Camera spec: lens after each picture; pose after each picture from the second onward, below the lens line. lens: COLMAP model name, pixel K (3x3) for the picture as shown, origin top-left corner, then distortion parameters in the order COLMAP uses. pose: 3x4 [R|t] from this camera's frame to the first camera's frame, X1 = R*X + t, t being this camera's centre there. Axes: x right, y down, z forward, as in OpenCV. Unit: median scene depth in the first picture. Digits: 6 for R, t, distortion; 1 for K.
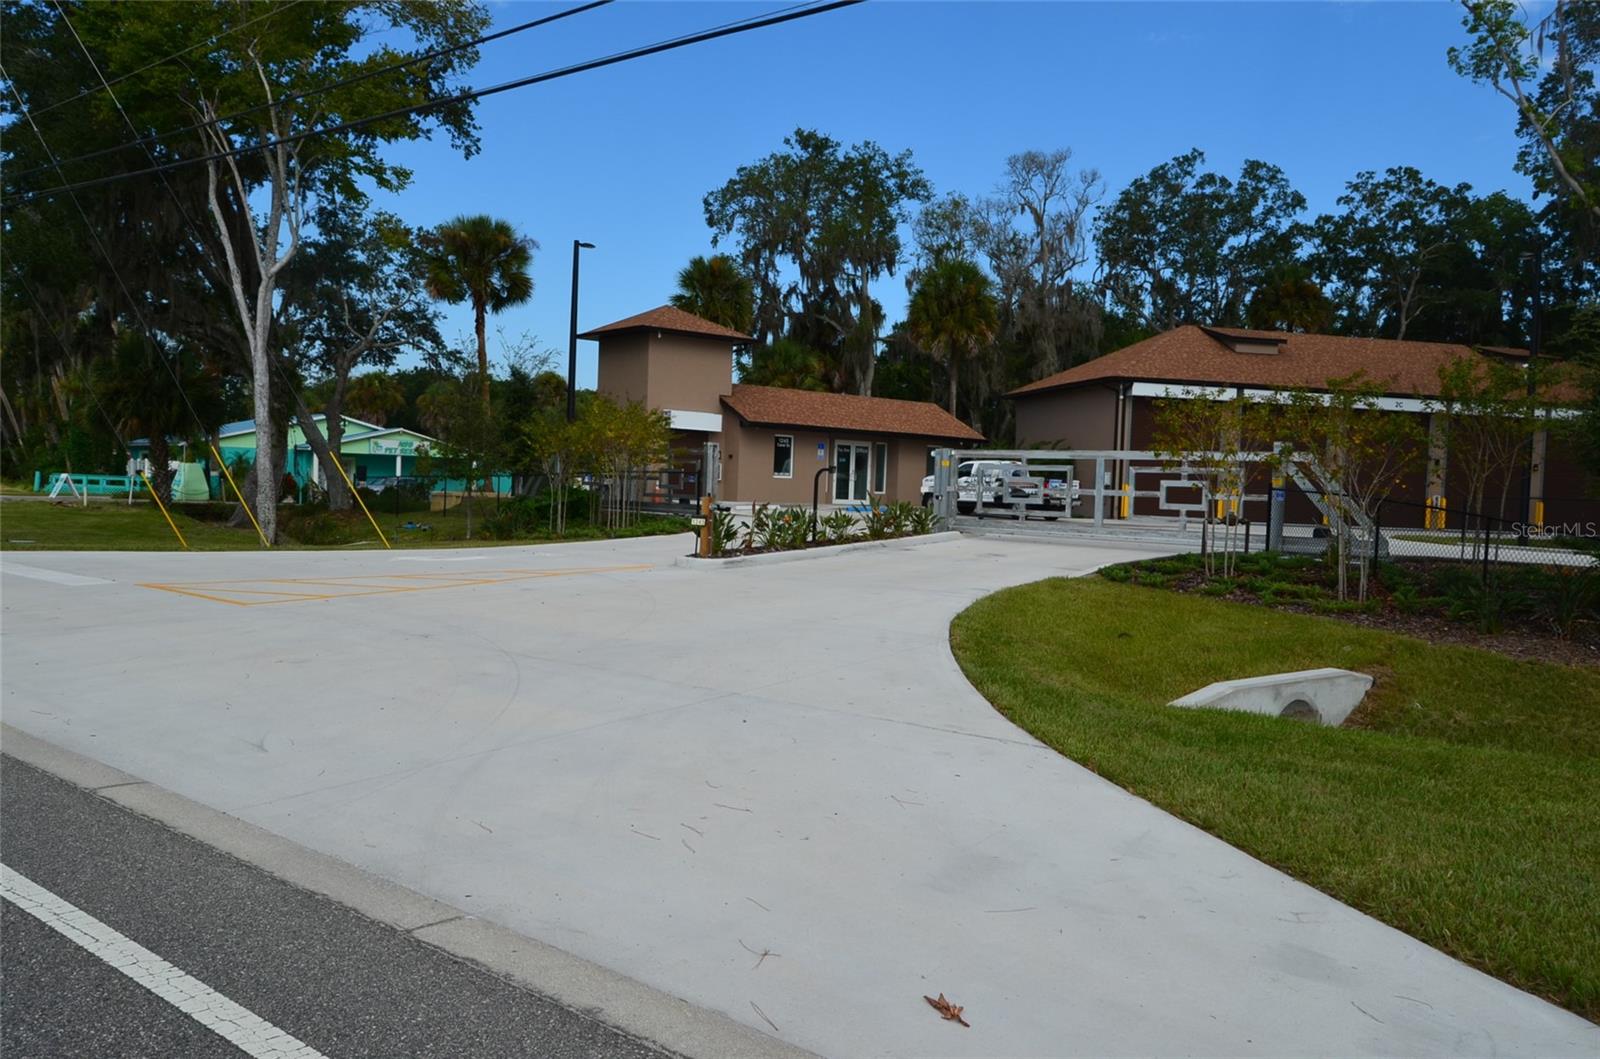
lens RADIAL K [[1192.0, 0, 800.0], [0, 1192.0, 529.5], [0, 0, 1]] dist [-0.000177, -0.002106]
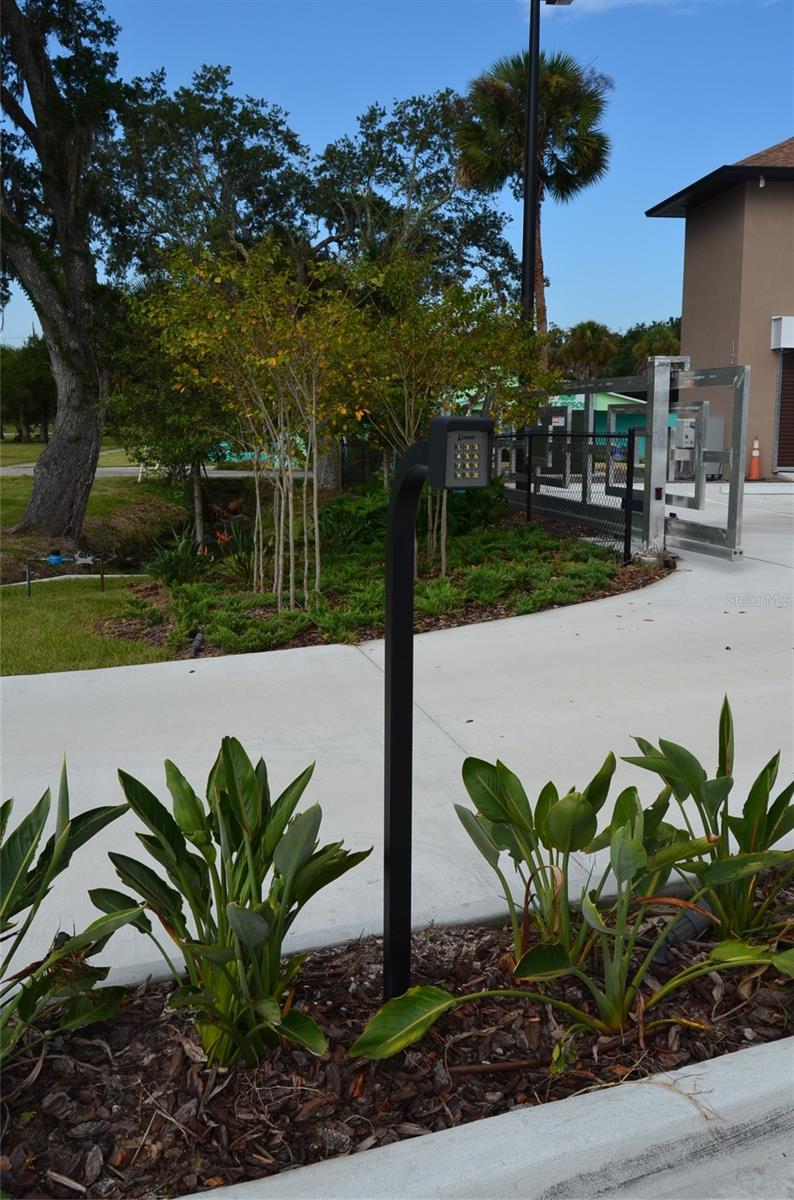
lens RADIAL K [[1113.7, 0, 397.0], [0, 1113.7, 600.0], [0, 0, 1]] dist [0.000315, -0.001404]
pose [[0.827417, 0.054341, -0.558953, 0.041420], [0.006747, 0.994274, 0.106650, -0.019847], [0.561548, -0.092015, 0.822312, 0.394950]]
